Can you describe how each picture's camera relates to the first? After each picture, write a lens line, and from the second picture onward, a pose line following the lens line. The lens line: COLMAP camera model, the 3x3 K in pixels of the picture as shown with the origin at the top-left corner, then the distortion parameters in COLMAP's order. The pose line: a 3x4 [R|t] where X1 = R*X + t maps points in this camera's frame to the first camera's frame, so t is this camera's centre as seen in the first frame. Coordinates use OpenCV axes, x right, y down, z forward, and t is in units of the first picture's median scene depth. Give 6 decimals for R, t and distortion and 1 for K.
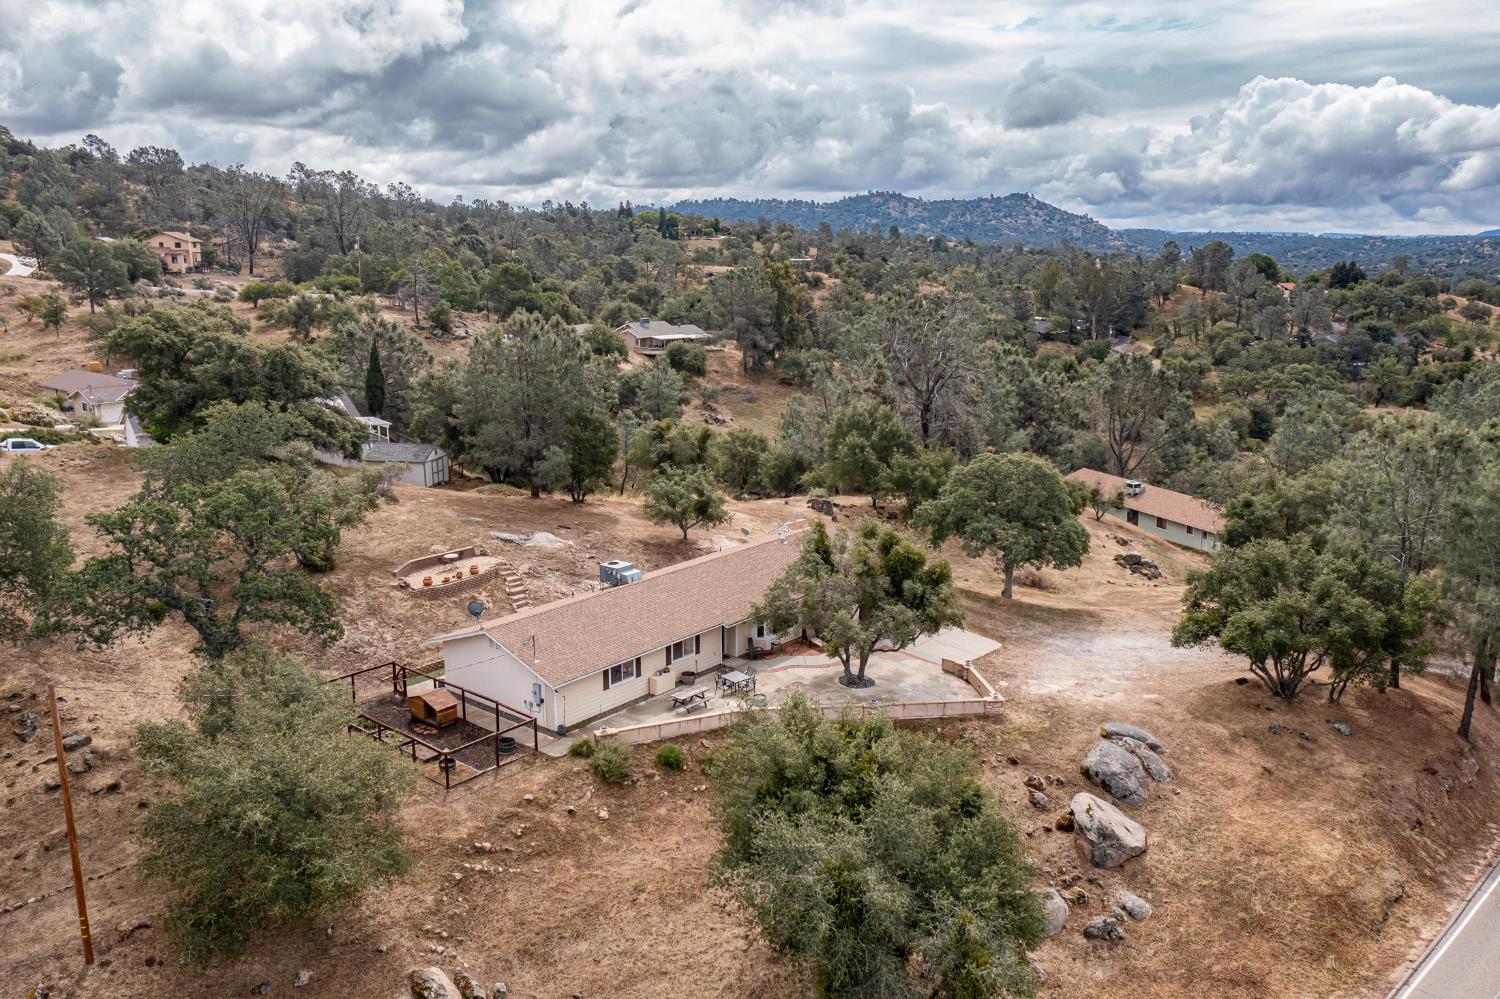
lens RADIAL K [[1167.1, 0, 750.0], [0, 1167.1, 499.5], [0, 0, 1]] dist [-0.012264, 0.000659]
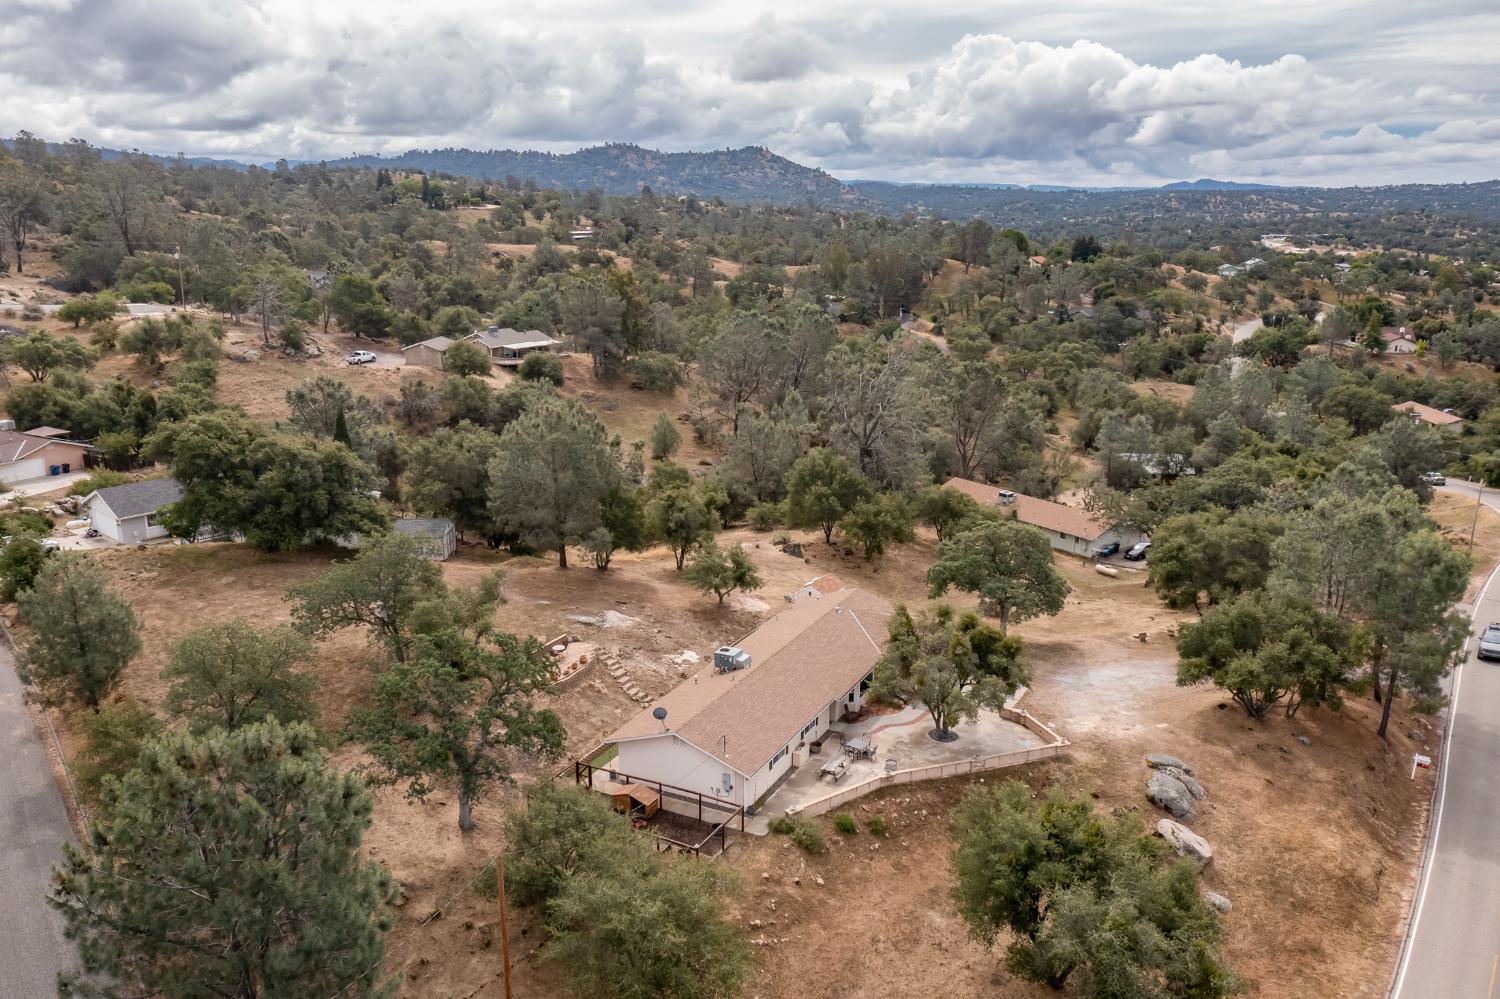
lens RADIAL K [[1167.1, 0, 750.0], [0, 1167.1, 499.5], [0, 0, 1]] dist [-0.012264, 0.000659]
pose [[0.975779, -0.053658, 0.212074, -0.250096], [0.044994, 0.997952, 0.045478, -0.110599], [-0.214080, -0.034834, 0.976195, -0.102301]]
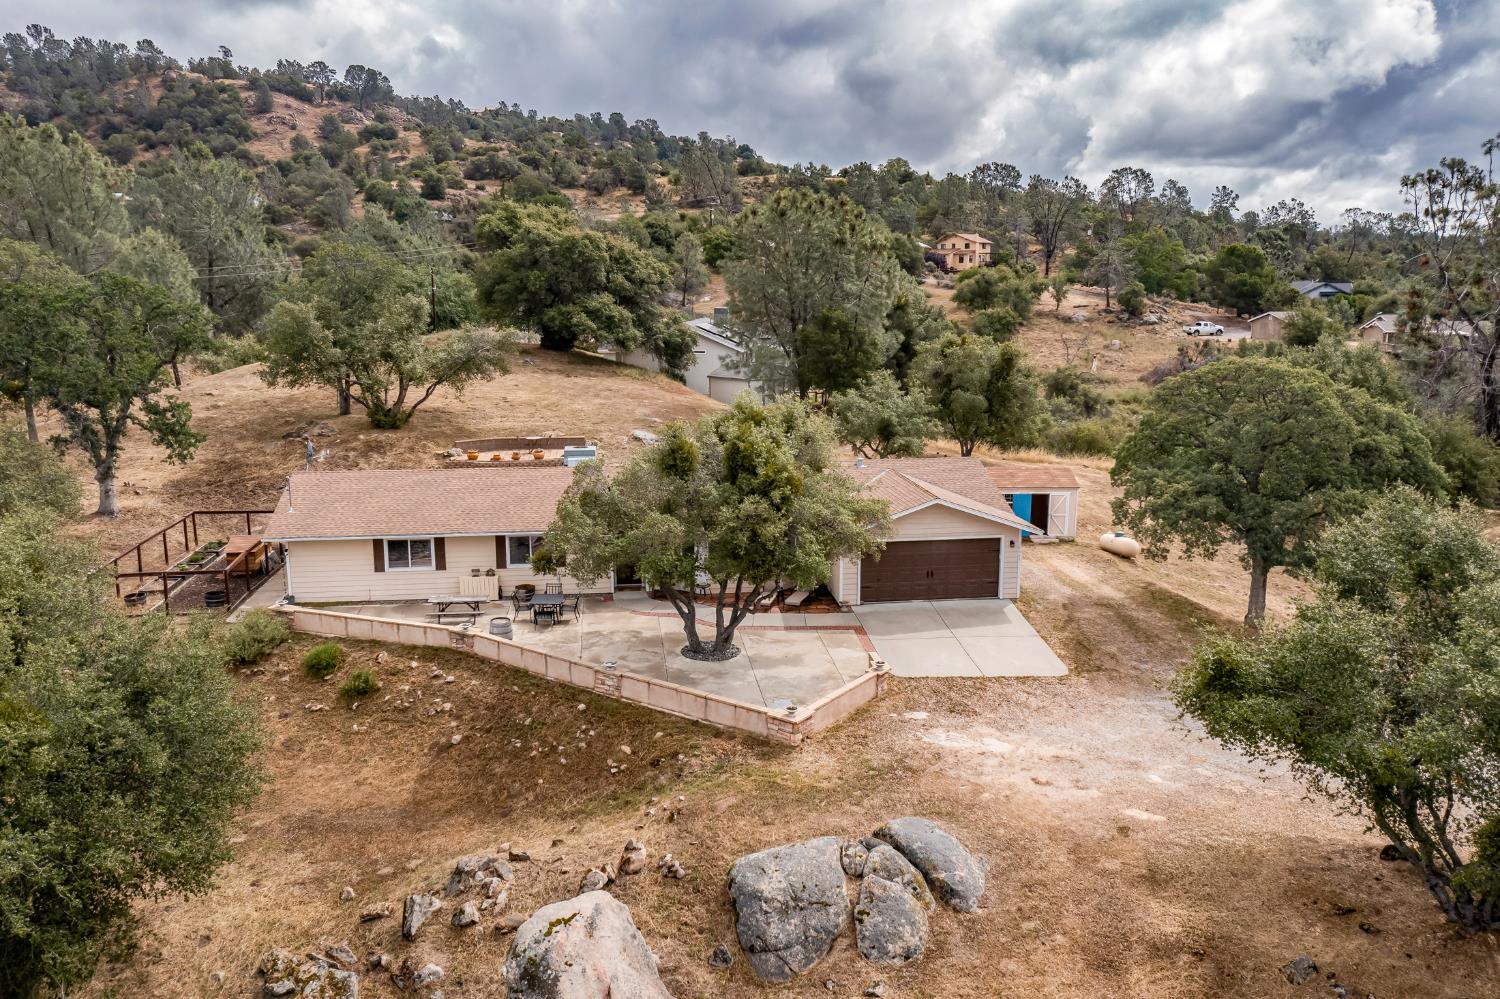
lens RADIAL K [[1167.1, 0, 750.0], [0, 1167.1, 499.5], [0, 0, 1]] dist [-0.012264, 0.000659]
pose [[0.717766, 0.118401, -0.686144, 0.371806], [-0.143048, 0.989491, 0.021106, 0.042359], [0.681432, 0.083002, 0.727159, 0.393416]]
